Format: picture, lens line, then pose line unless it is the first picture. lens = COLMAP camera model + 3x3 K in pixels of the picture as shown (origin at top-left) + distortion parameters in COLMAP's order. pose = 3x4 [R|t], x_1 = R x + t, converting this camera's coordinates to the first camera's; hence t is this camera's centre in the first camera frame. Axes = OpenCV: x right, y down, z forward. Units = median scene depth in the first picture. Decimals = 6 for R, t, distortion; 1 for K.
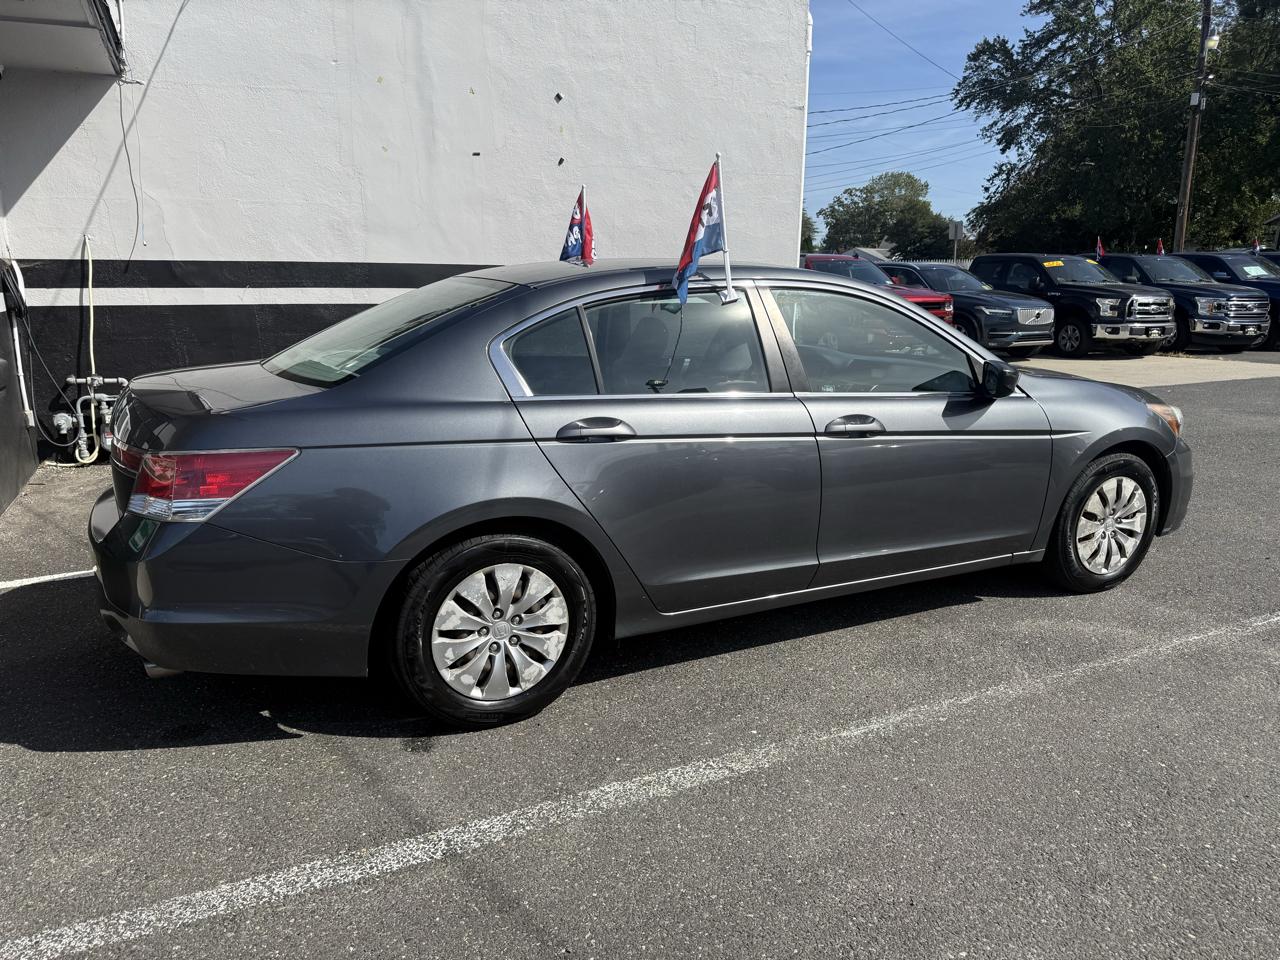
lens RADIAL K [[906.5, 0, 640.6], [0, 906.5, 470.2], [0, 0, 1]] dist [0.041407, -0.051638]
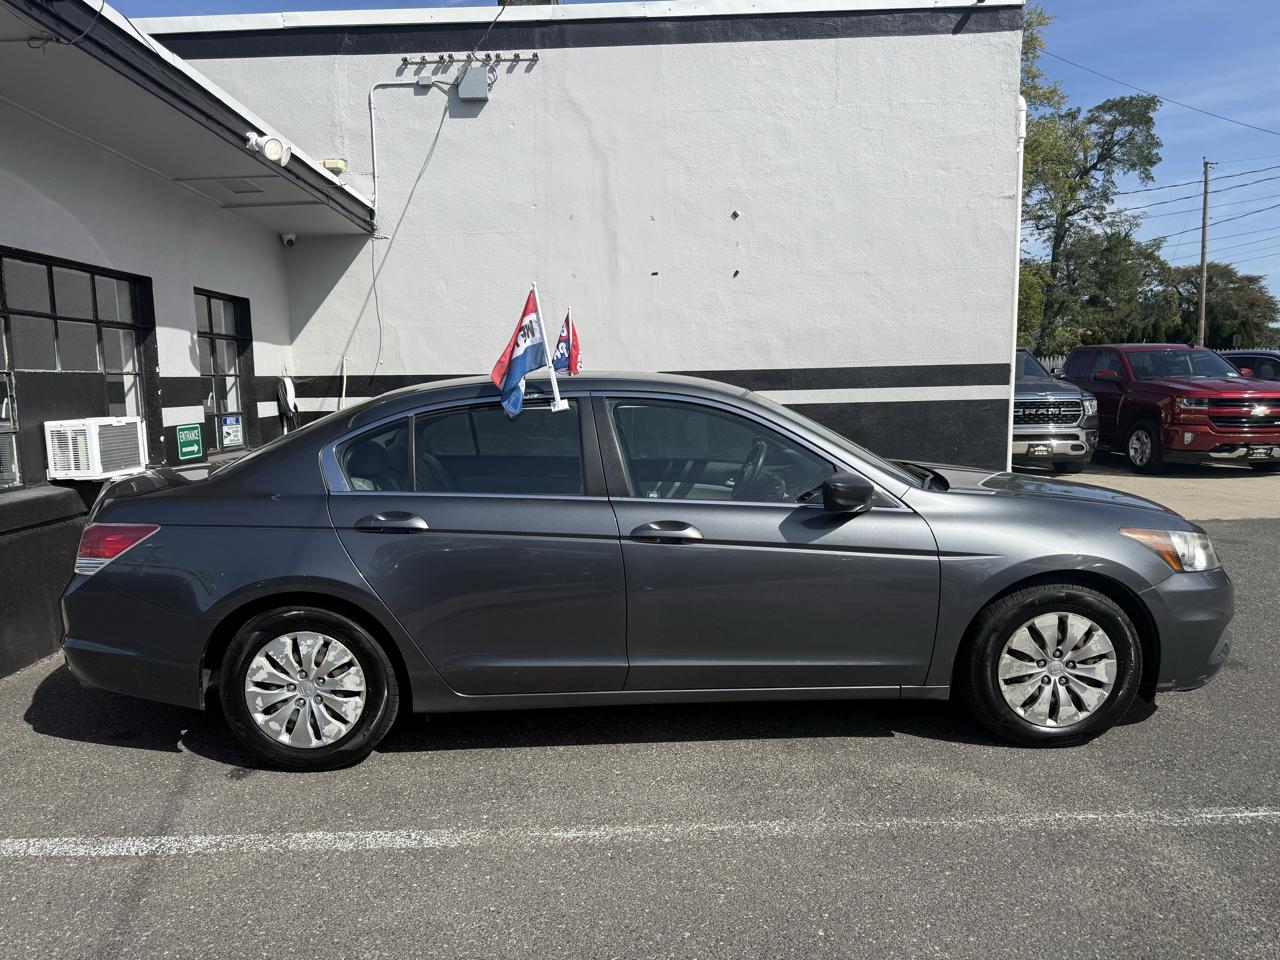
lens RADIAL K [[906.5, 0, 640.6], [0, 906.5, 482.7], [0, 0, 1]] dist [0.041407, -0.051638]
pose [[0.905518, 0.029538, -0.423278, 0.512566], [-0.067954, 0.994793, -0.075954, -0.020823], [0.418830, 0.097541, 0.902811, 0.056973]]
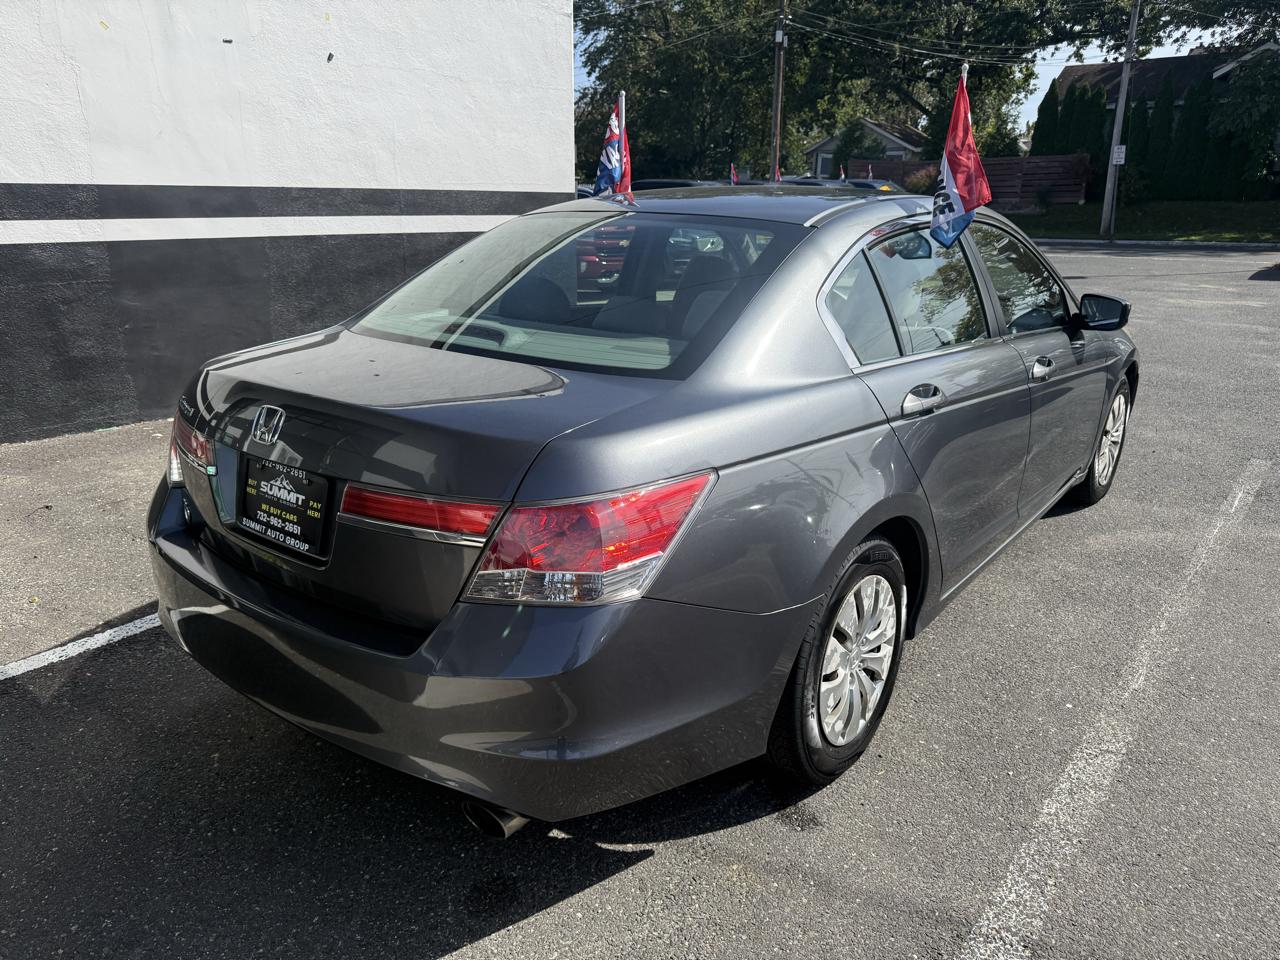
lens RADIAL K [[906.5, 0, 642.6], [0, 906.5, 475.0], [0, 0, 1]] dist [0.041407, -0.051638]
pose [[0.894961, -0.128179, 0.427334, -0.456567], [0.090989, 0.990148, 0.106438, -0.063488], [-0.436767, -0.056375, 0.897807, 0.248735]]
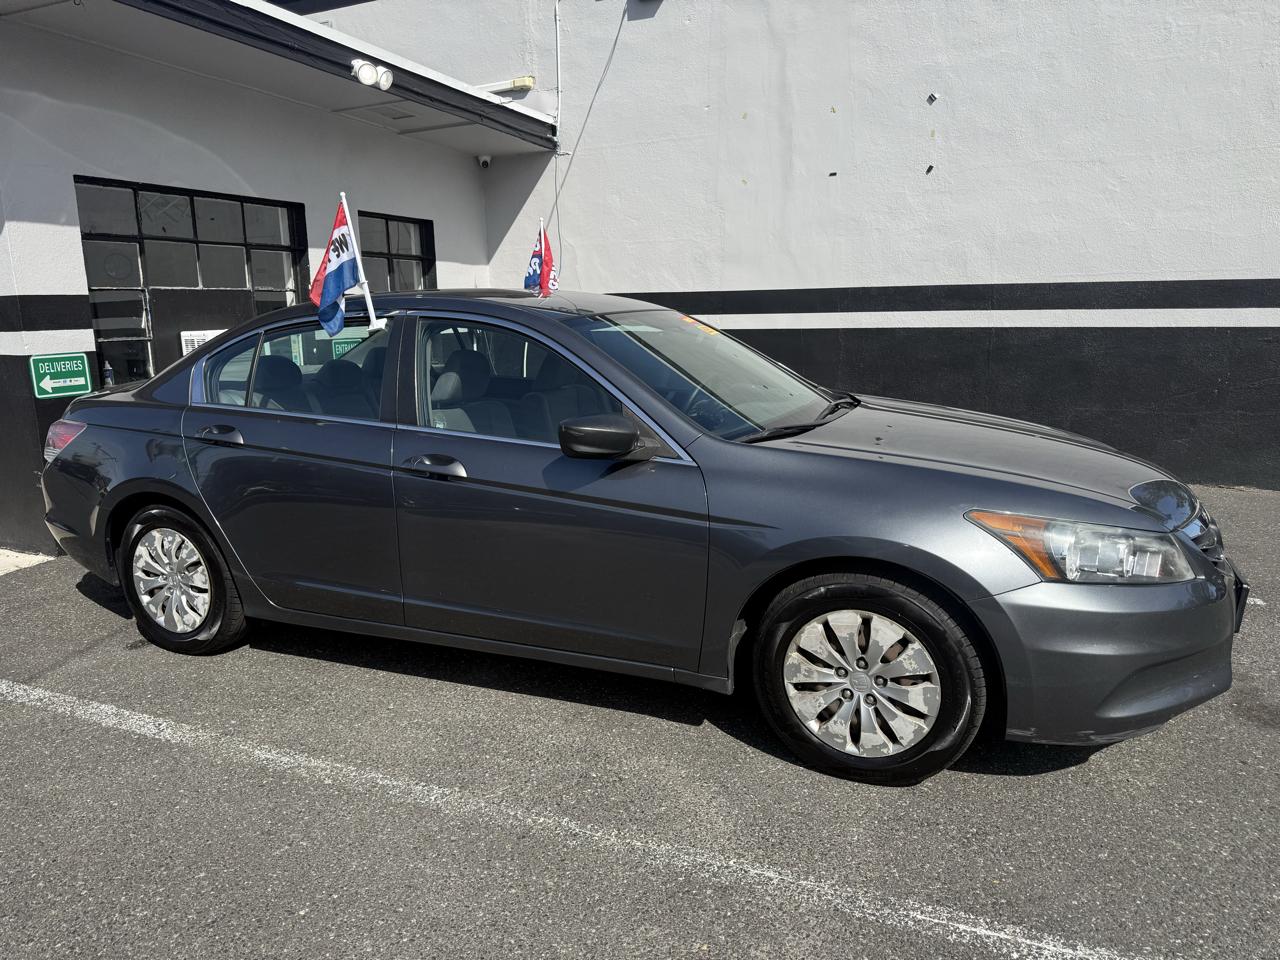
lens RADIAL K [[906.5, 0, 639.9], [0, 906.5, 487.9], [0, 0, 1]] dist [0.041407, -0.051638]
pose [[0.641720, 0.142322, -0.753618, 0.872756], [-0.144635, 0.987457, 0.063323, -0.094351], [0.753178, 0.068364, 0.654255, 0.441985]]
